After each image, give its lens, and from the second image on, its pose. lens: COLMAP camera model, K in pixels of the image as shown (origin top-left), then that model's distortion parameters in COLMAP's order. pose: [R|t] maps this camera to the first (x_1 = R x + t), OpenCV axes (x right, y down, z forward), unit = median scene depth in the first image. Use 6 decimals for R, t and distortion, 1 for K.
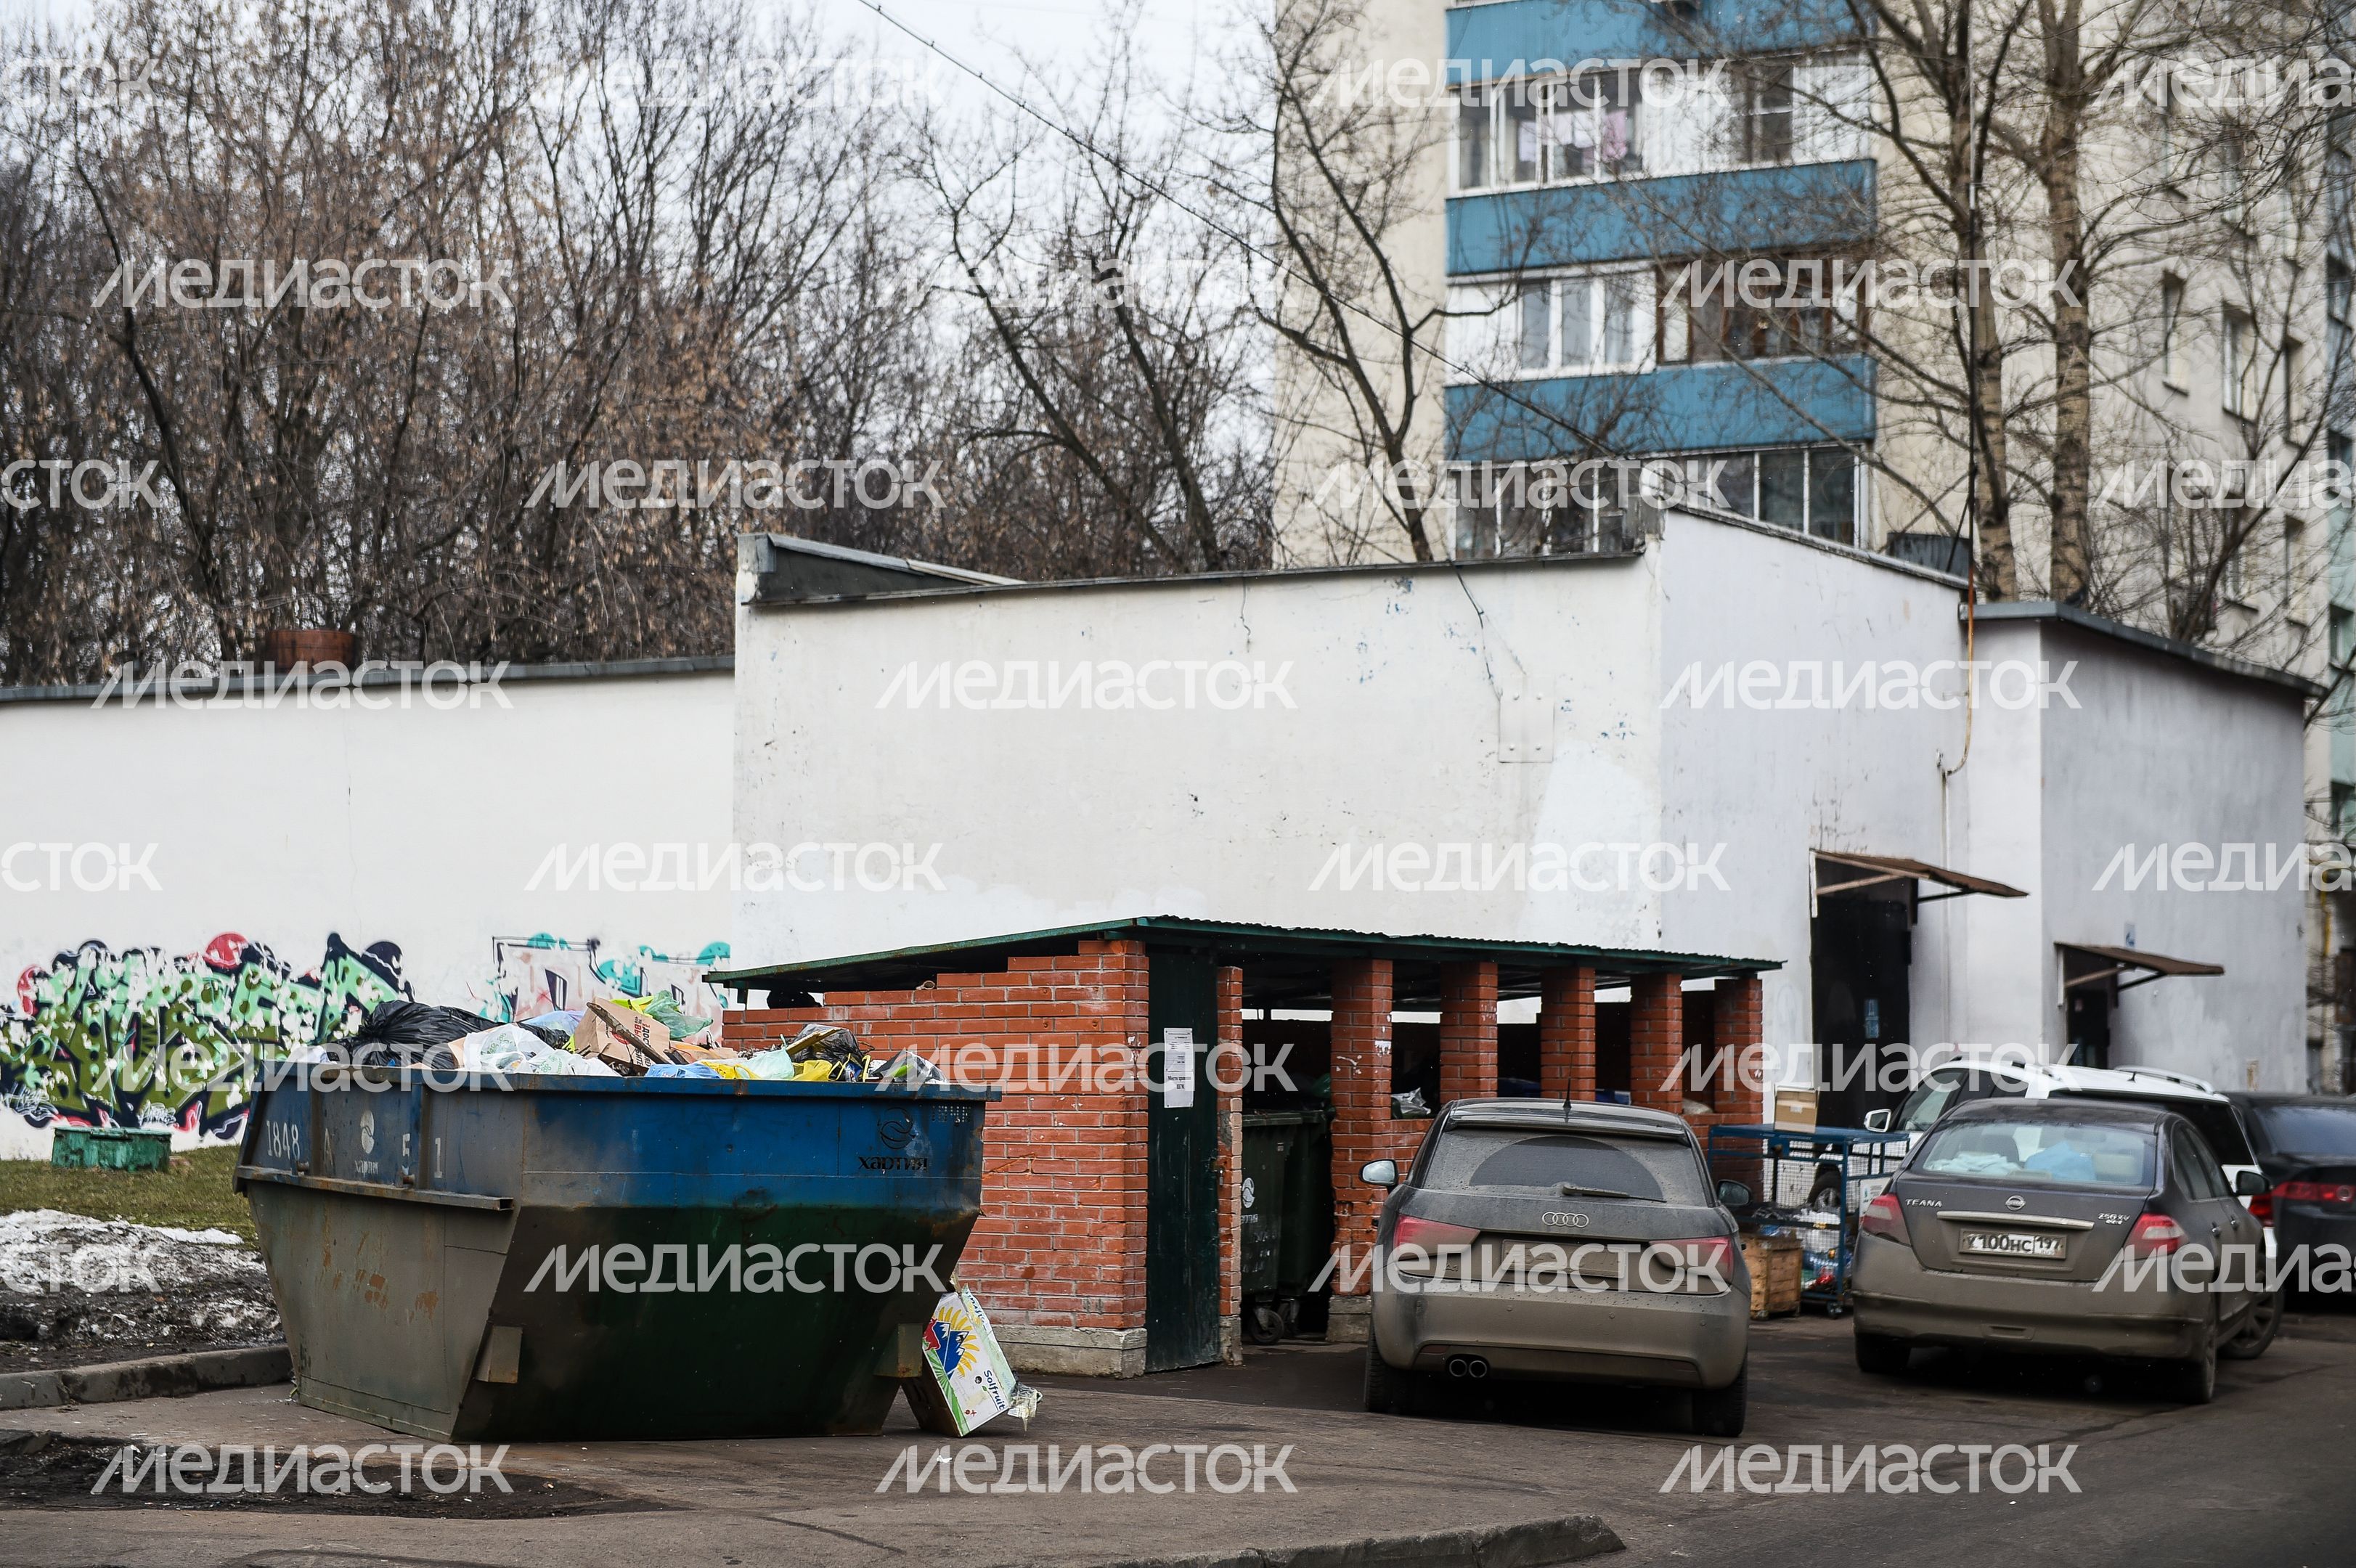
lens RADIAL K [[4838.0, 0, 1175.1], [0, 4838.0, 788.5], [0, 0, 1]] dist [0.069178, 0.000000]
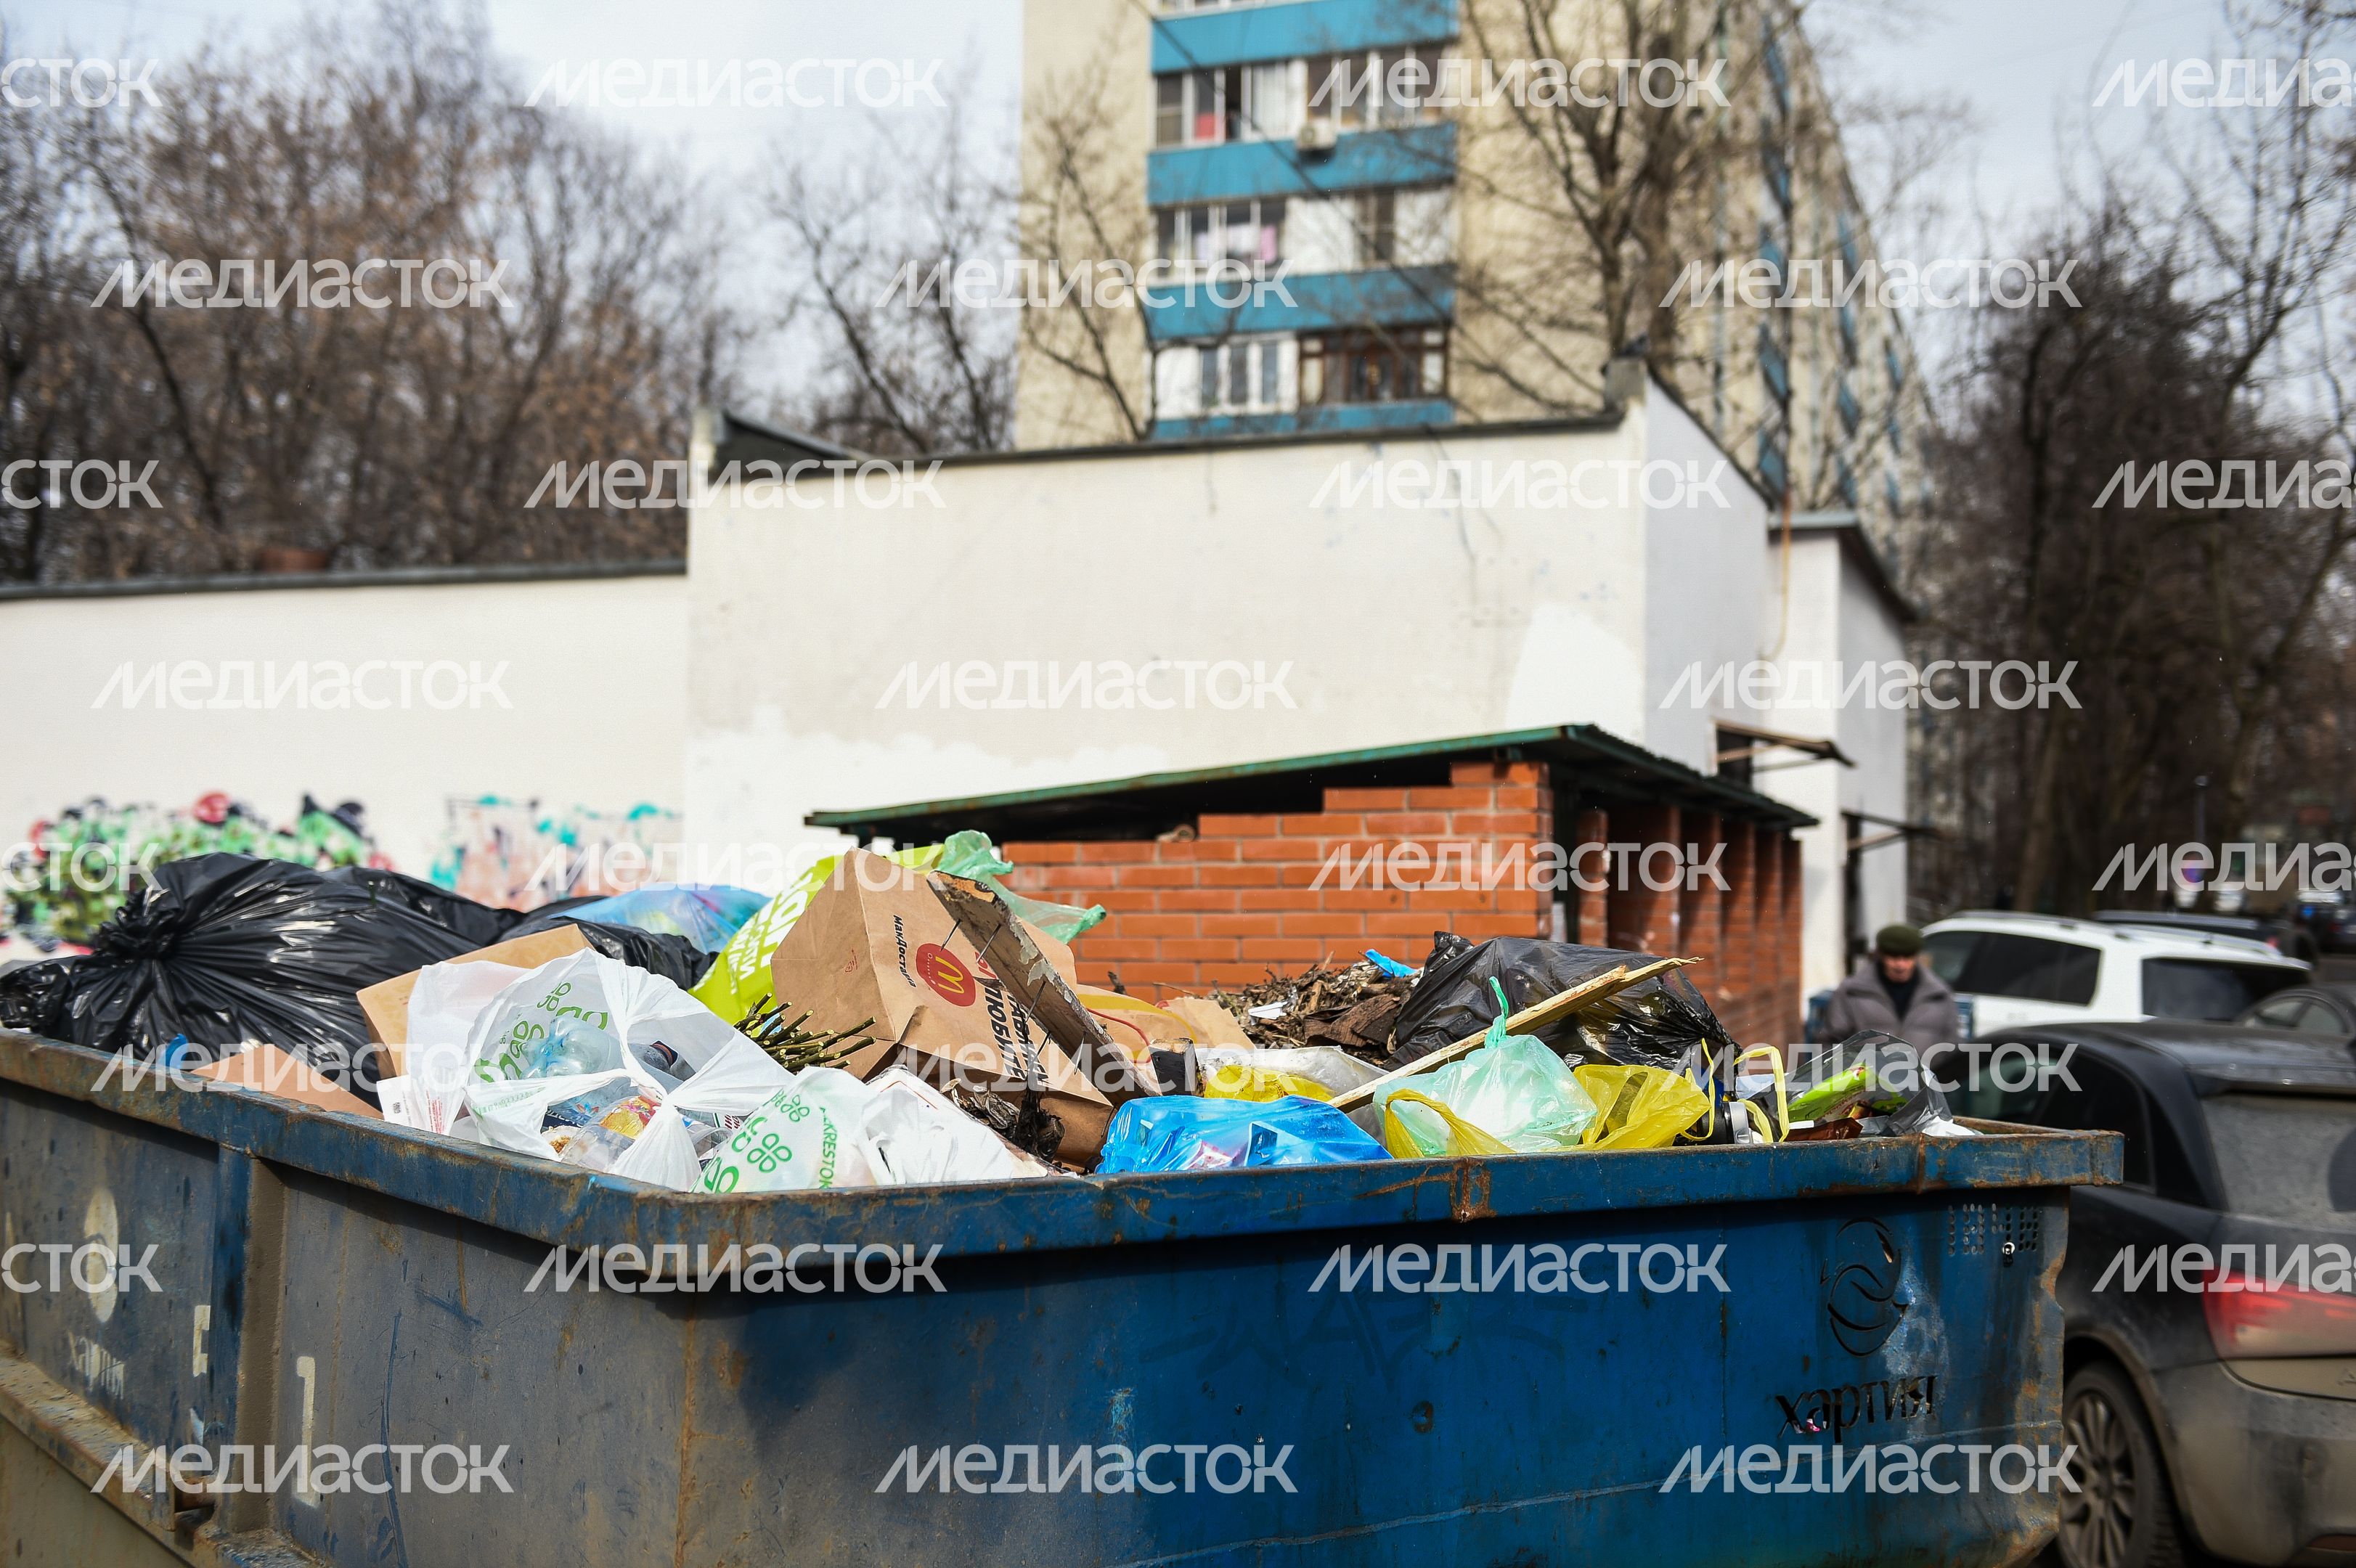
lens RADIAL K [[2501.6, 0, 1185.7], [0, 2501.6, 772.2], [0, 0, 1]] dist [0.031442, 0.000000]
pose [[0.988748, 0.010427, 0.149225, -0.051917], [-0.012175, 0.999867, 0.010809, 0.015264], [-0.149093, -0.012504, 0.988744, 0.356341]]
